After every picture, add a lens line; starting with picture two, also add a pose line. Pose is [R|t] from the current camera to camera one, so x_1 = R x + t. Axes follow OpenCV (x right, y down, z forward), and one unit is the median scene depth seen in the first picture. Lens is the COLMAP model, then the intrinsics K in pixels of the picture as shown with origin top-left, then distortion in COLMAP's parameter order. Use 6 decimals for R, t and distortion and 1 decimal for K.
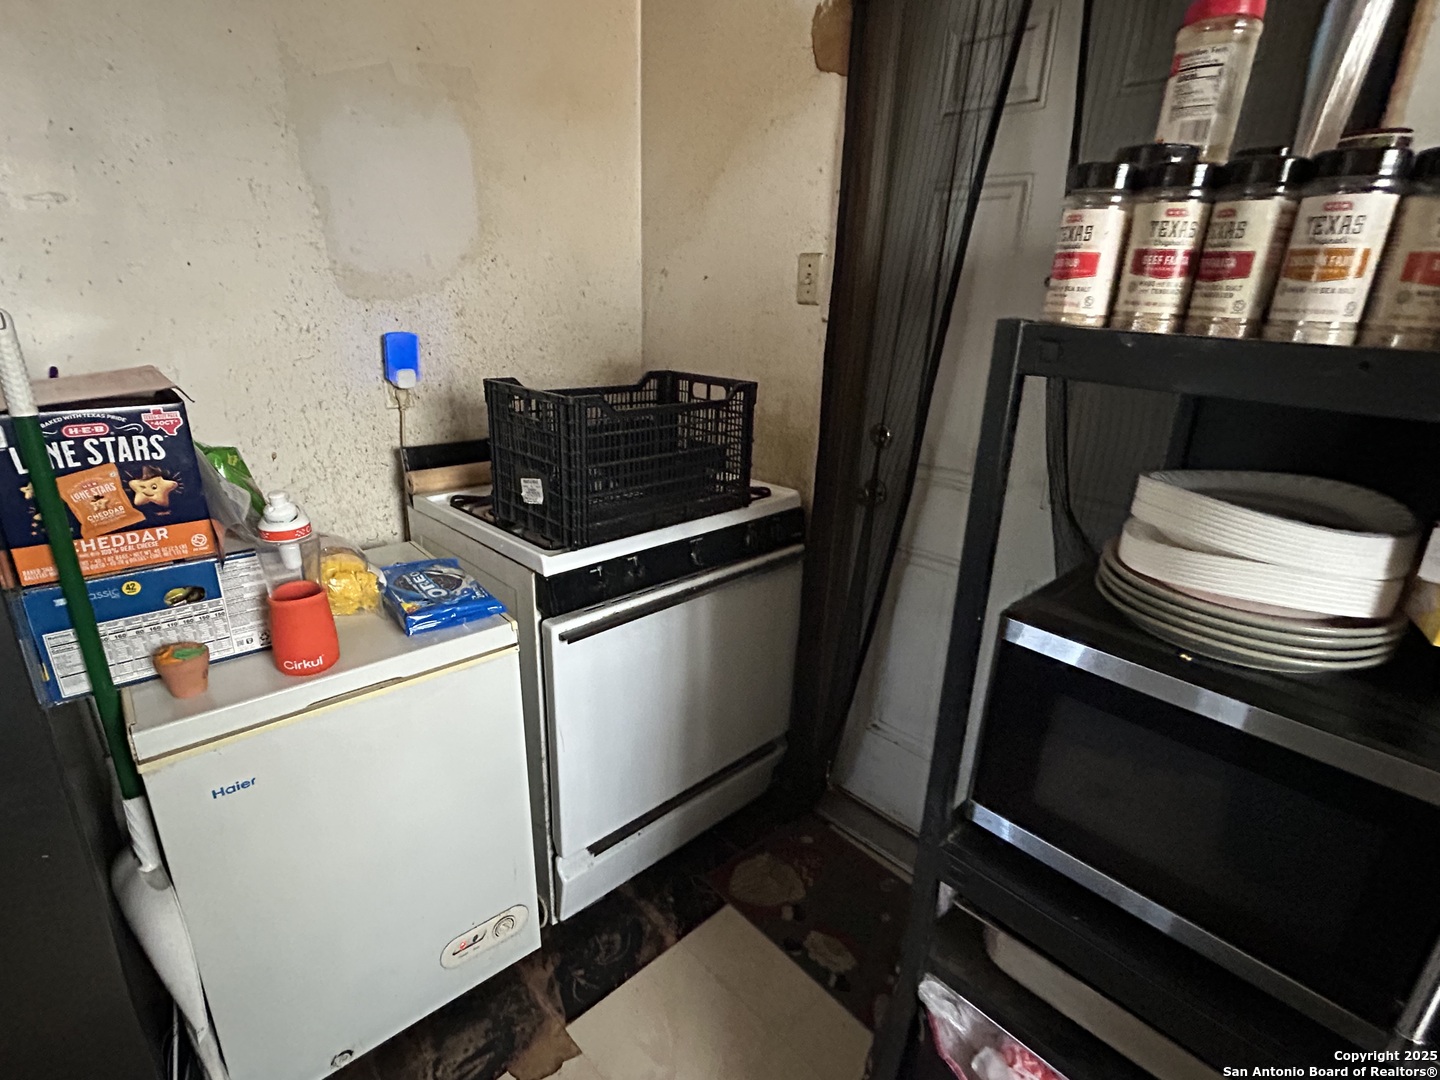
lens RADIAL K [[718.5, 0, 716.9], [0, 718.5, 541.5], [0, 0, 1]] dist [-0.003272, 0.002144]
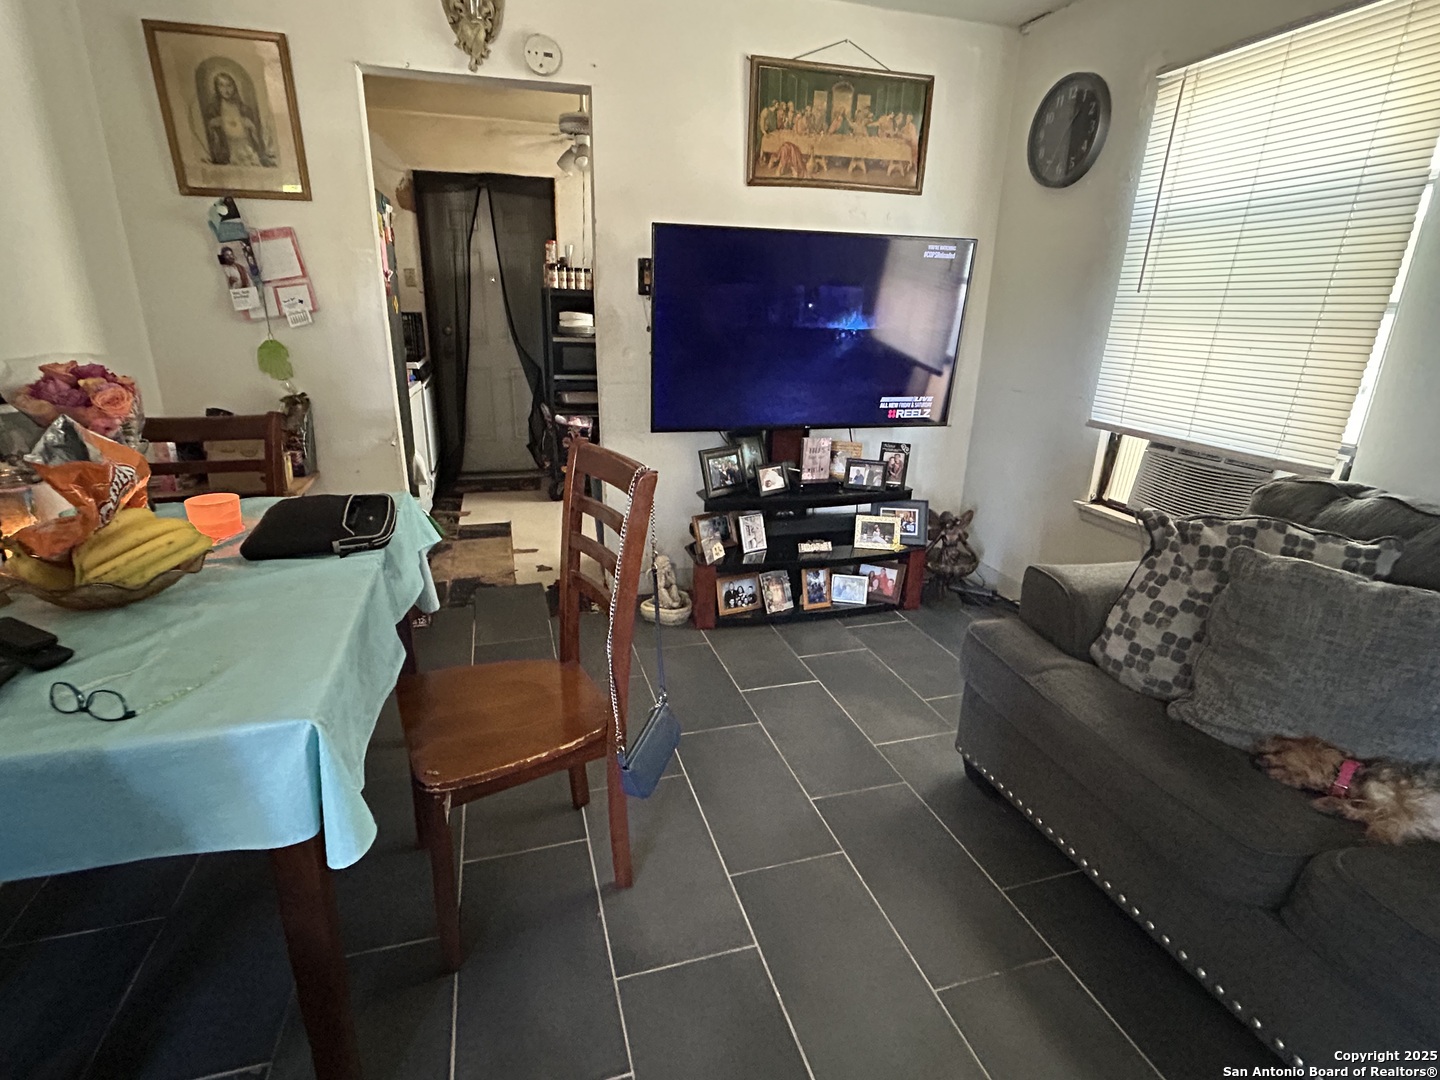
lens RADIAL K [[718.5, 0, 719.7], [0, 718.5, 543.0], [0, 0, 1]] dist [-0.003272, 0.002144]
pose [[0.453046, -0.301120, 0.839092, -2.478976], [0.282840, 0.941150, 0.185033, 0.553989], [-0.845429, 0.153501, 0.511554, -1.643723]]
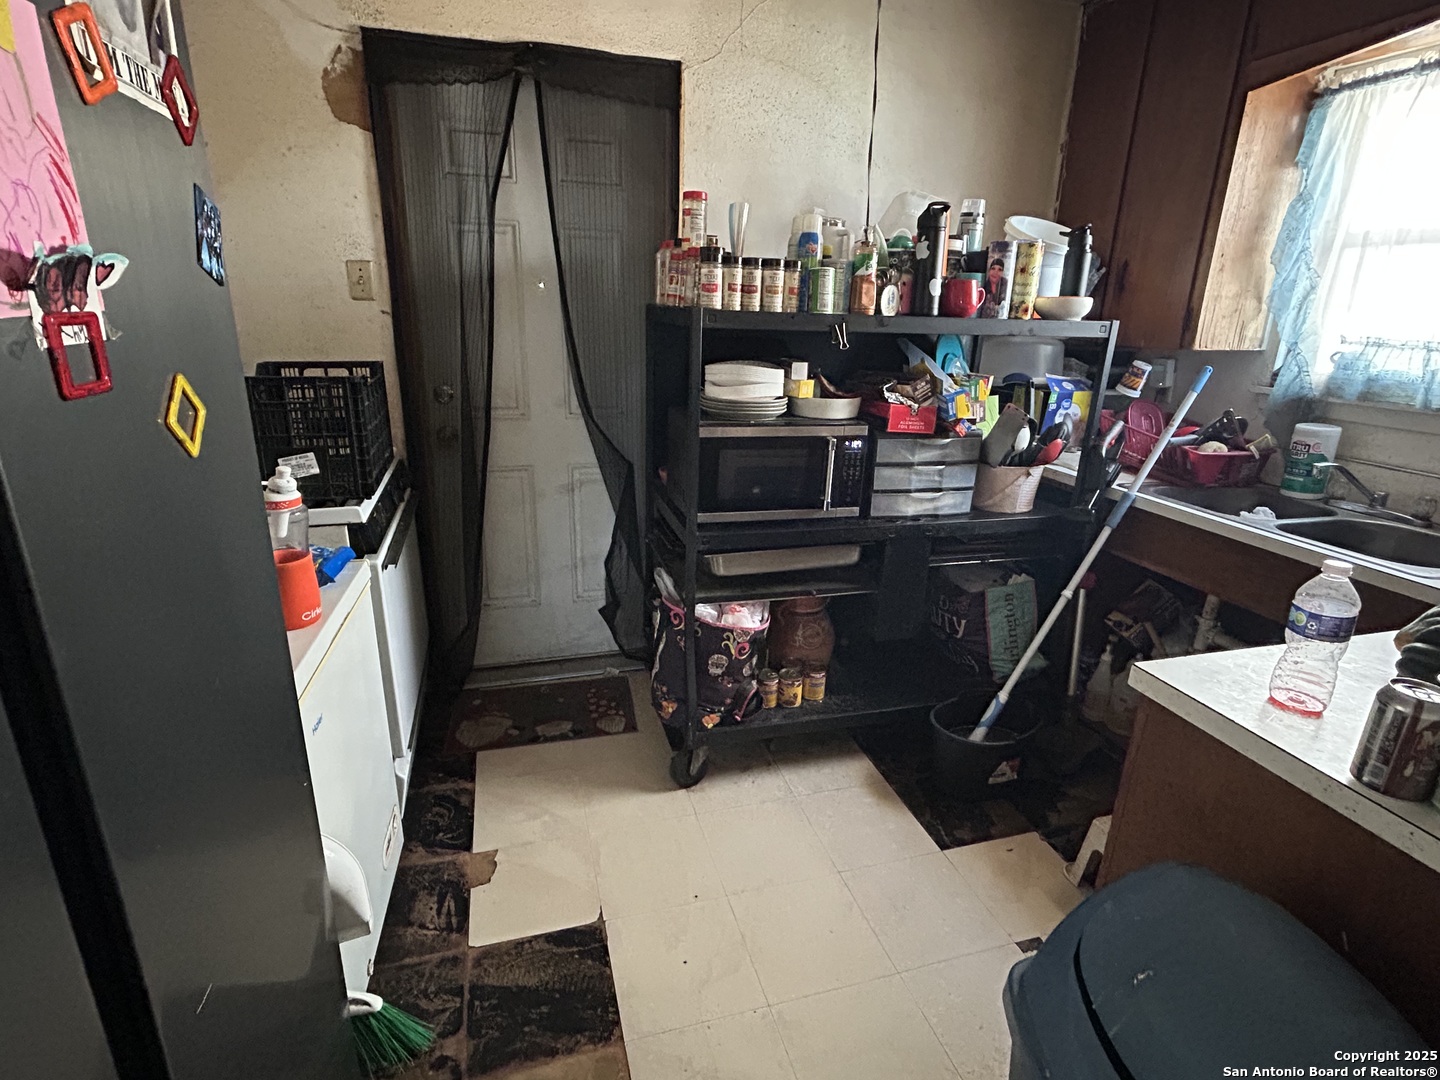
lens RADIAL K [[718.5, 0, 716.4], [0, 718.5, 540.5], [0, 0, 1]] dist [-0.003272, 0.002144]
pose [[0.462730, -0.297770, 0.834993, -0.951461], [0.281369, 0.942530, 0.180193, 0.023959], [-0.840662, 0.151560, 0.519920, -0.154979]]
